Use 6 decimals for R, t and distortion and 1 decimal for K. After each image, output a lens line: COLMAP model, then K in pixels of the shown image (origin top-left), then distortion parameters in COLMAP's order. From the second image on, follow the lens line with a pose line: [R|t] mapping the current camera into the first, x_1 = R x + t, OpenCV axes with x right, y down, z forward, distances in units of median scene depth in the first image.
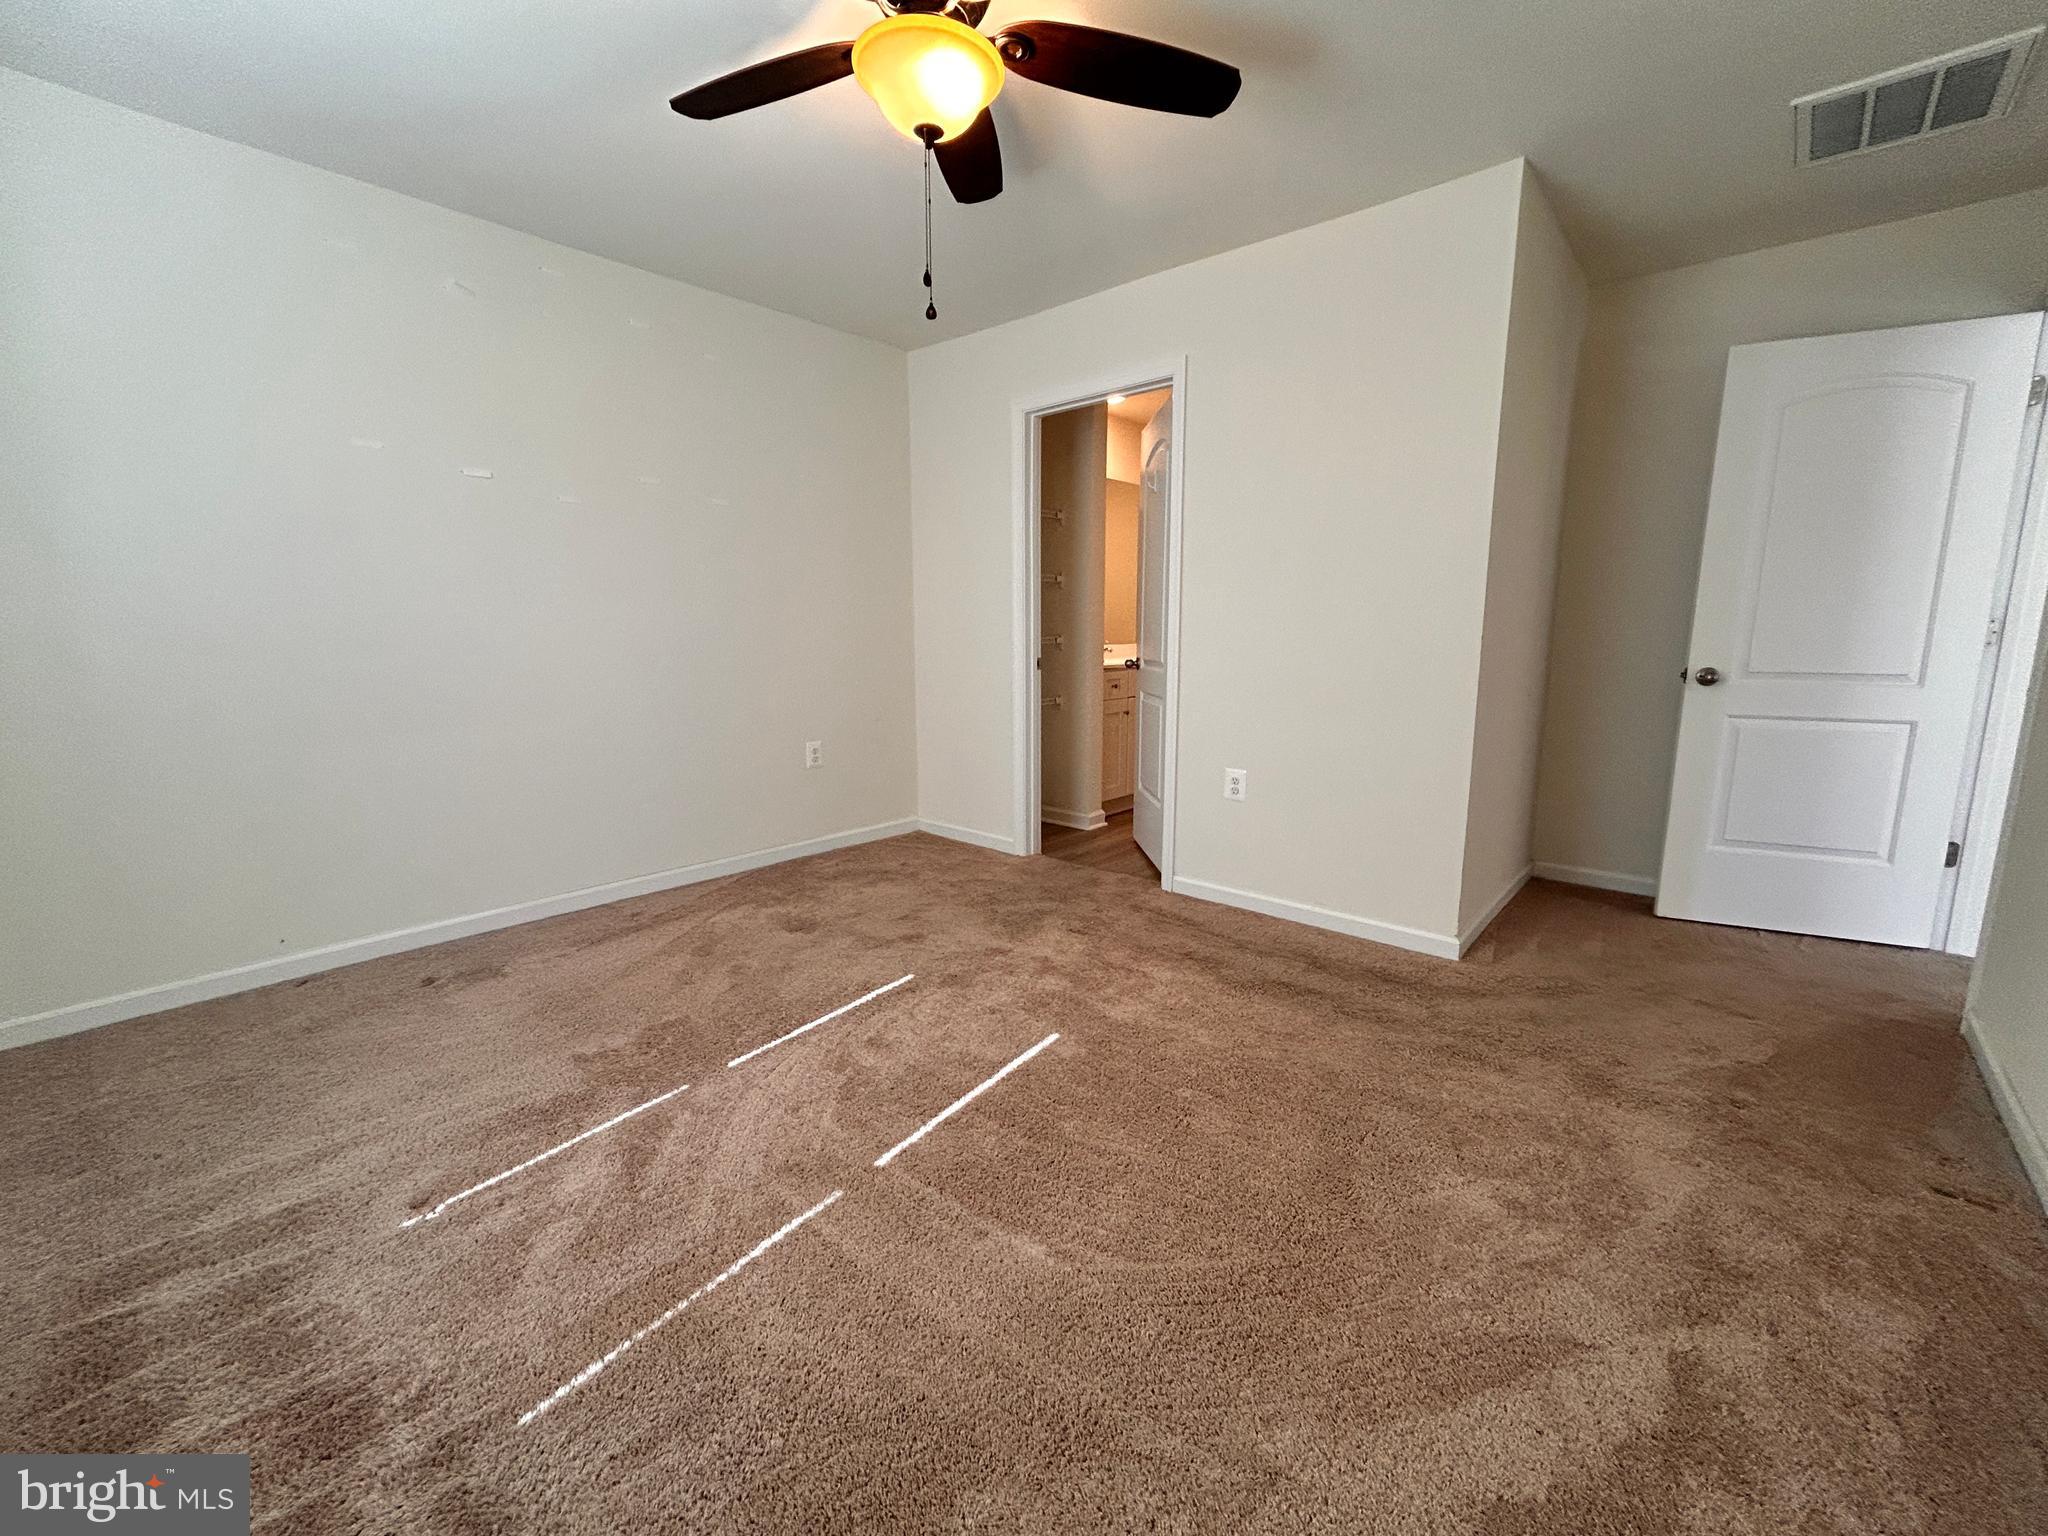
lens RADIAL K [[842.6, 0, 1030.2], [0, 842.6, 775.0], [0, 0, 1]] dist [-0.001897, 0.000490]
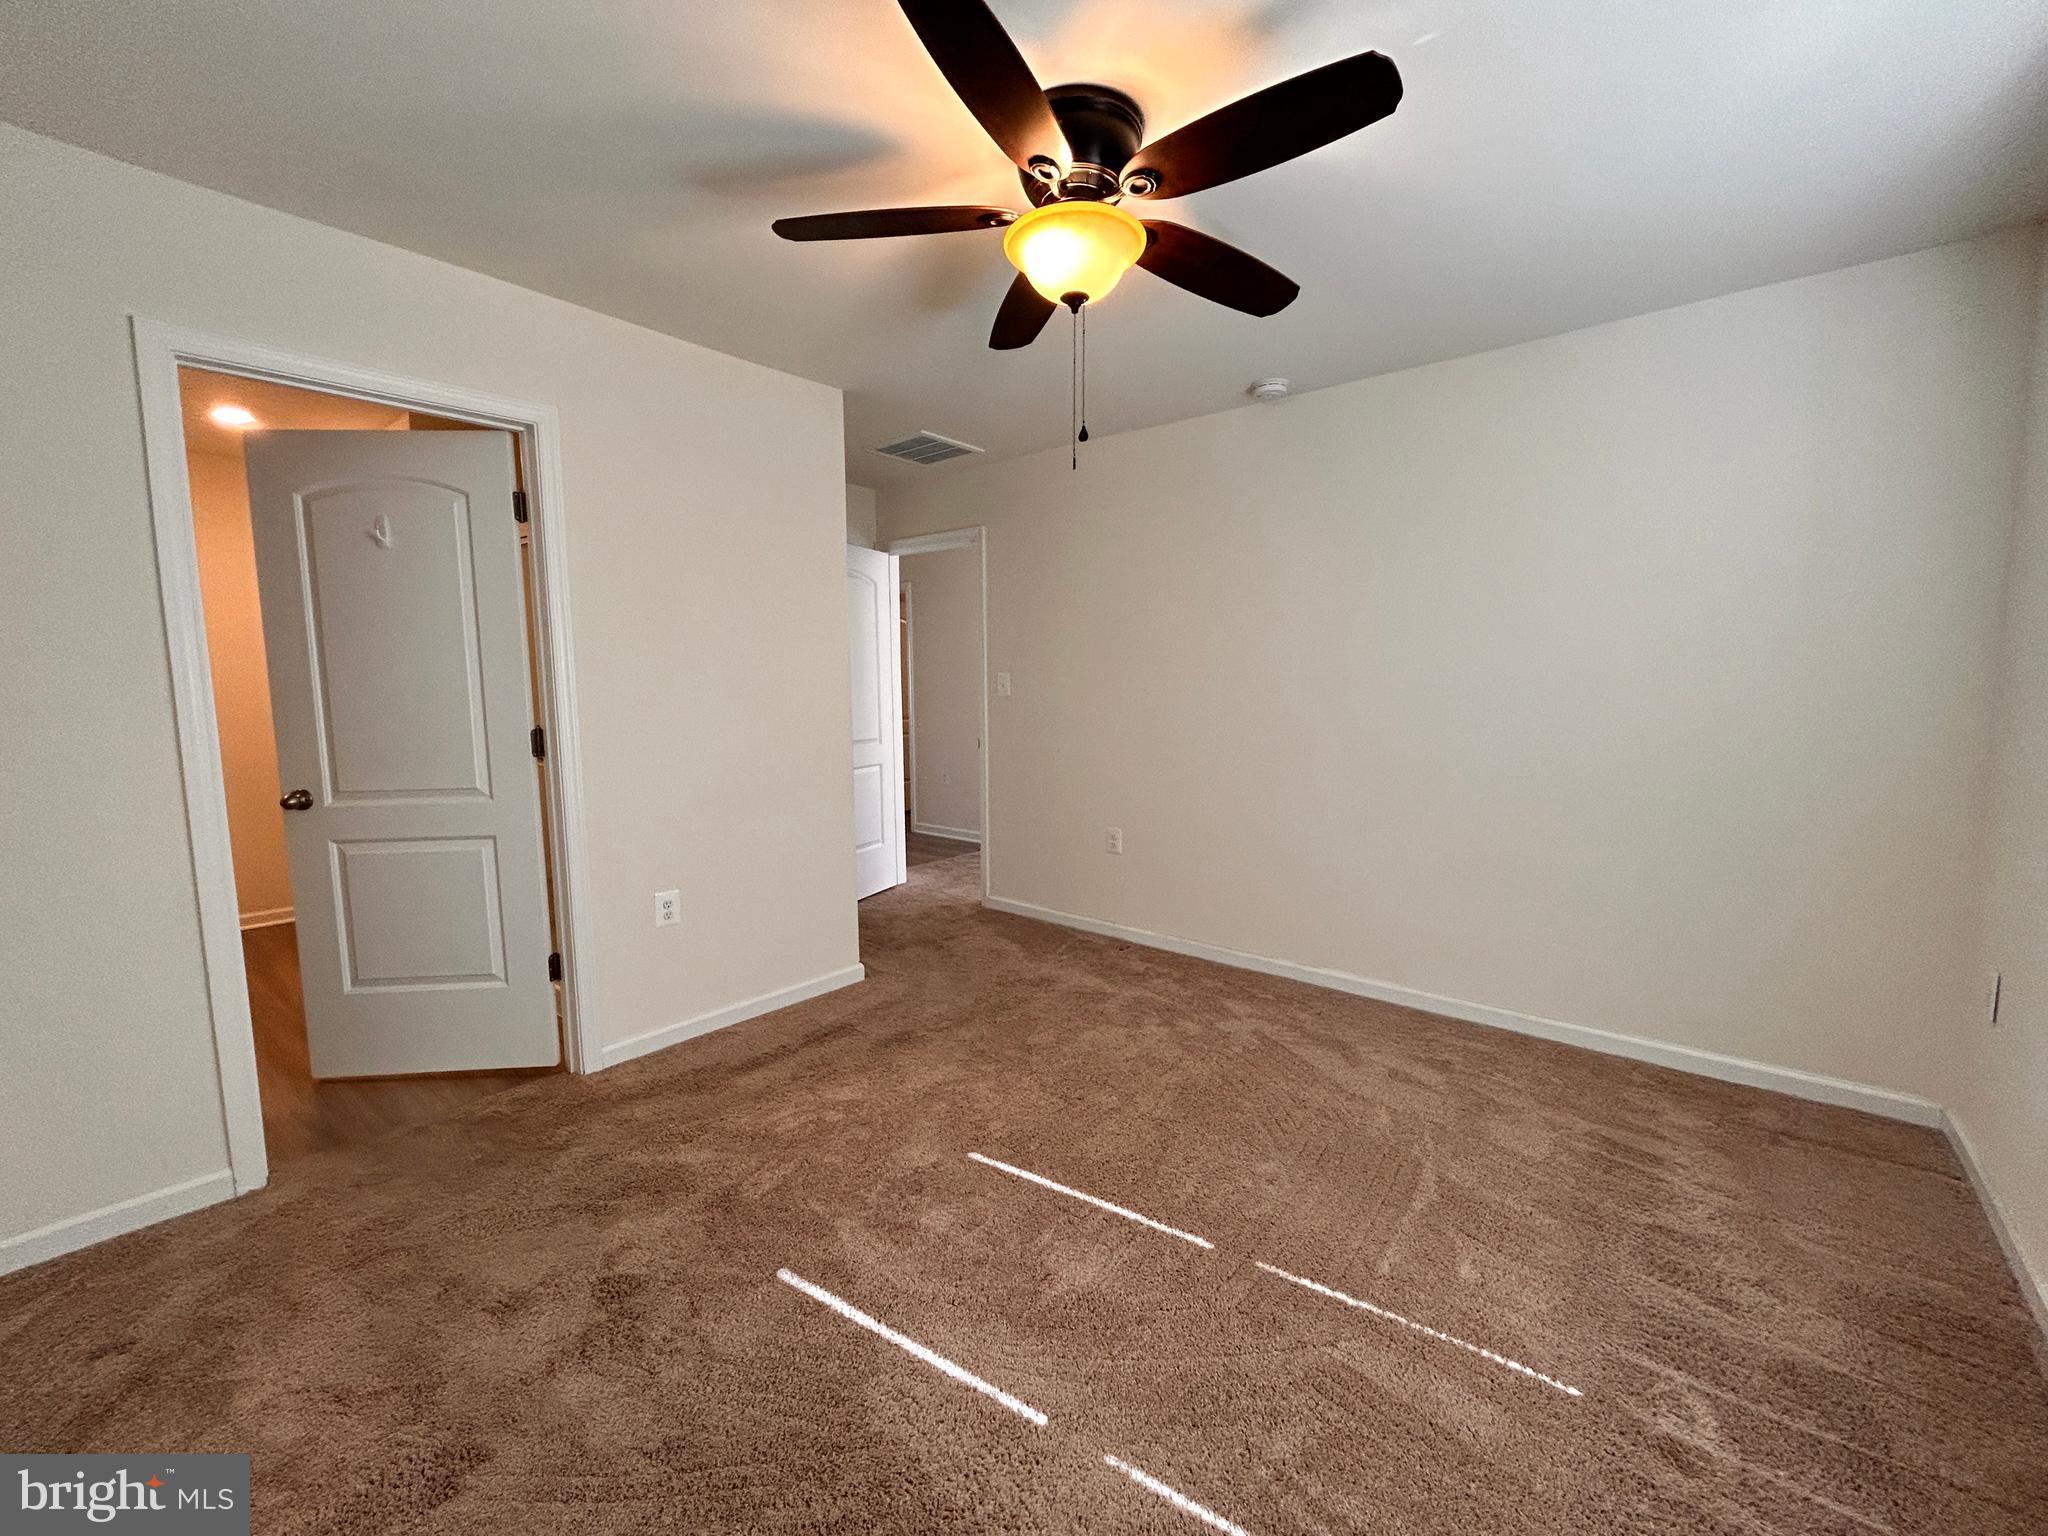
lens RADIAL K [[842.6, 0, 1030.2], [0, 842.6, 762.5], [0, 0, 1]] dist [-0.001897, 0.000490]
pose [[-0.010490, -0.102195, 0.994709, -0.684078], [0.177195, 0.978831, 0.102433, -0.176704], [-0.984120, 0.177332, 0.007841, 0.631284]]
